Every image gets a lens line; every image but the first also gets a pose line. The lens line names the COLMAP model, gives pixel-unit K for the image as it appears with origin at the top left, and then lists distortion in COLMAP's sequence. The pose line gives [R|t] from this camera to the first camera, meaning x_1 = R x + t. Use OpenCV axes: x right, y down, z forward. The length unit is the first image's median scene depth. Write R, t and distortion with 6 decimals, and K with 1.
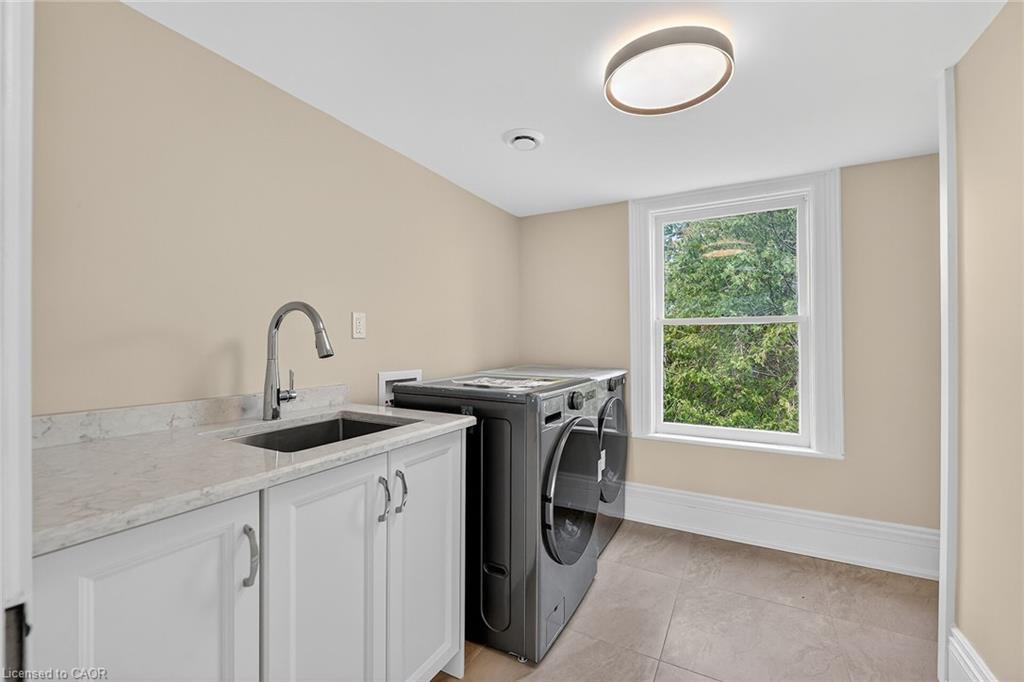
lens RADIAL K [[425.4, 0, 518.0], [0, 425.4, 321.5], [0, 0, 1]] dist [-0.001949, -0.000389]
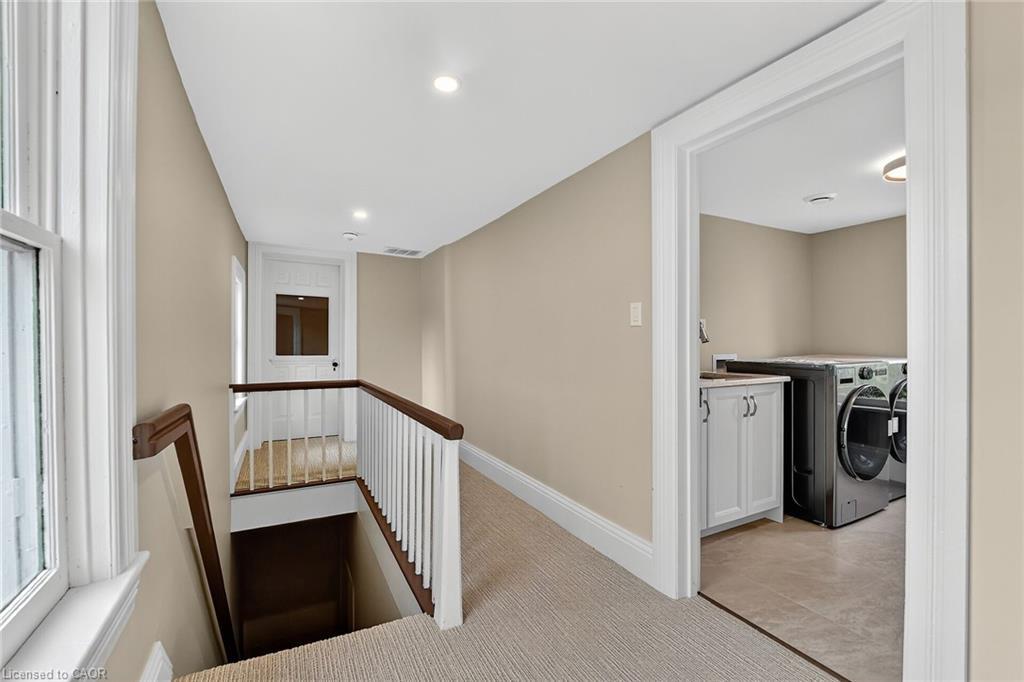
lens RADIAL K [[431.8, 0, 512.0], [0, 431.8, 341.0], [0, 0, 1]] dist [-0.000743, -0.000090]
pose [[0.836926, -0.008906, -0.547243, -0.080232], [0.029861, 0.999121, 0.029409, -0.006624], [0.546501, -0.040954, 0.836457, -1.040244]]
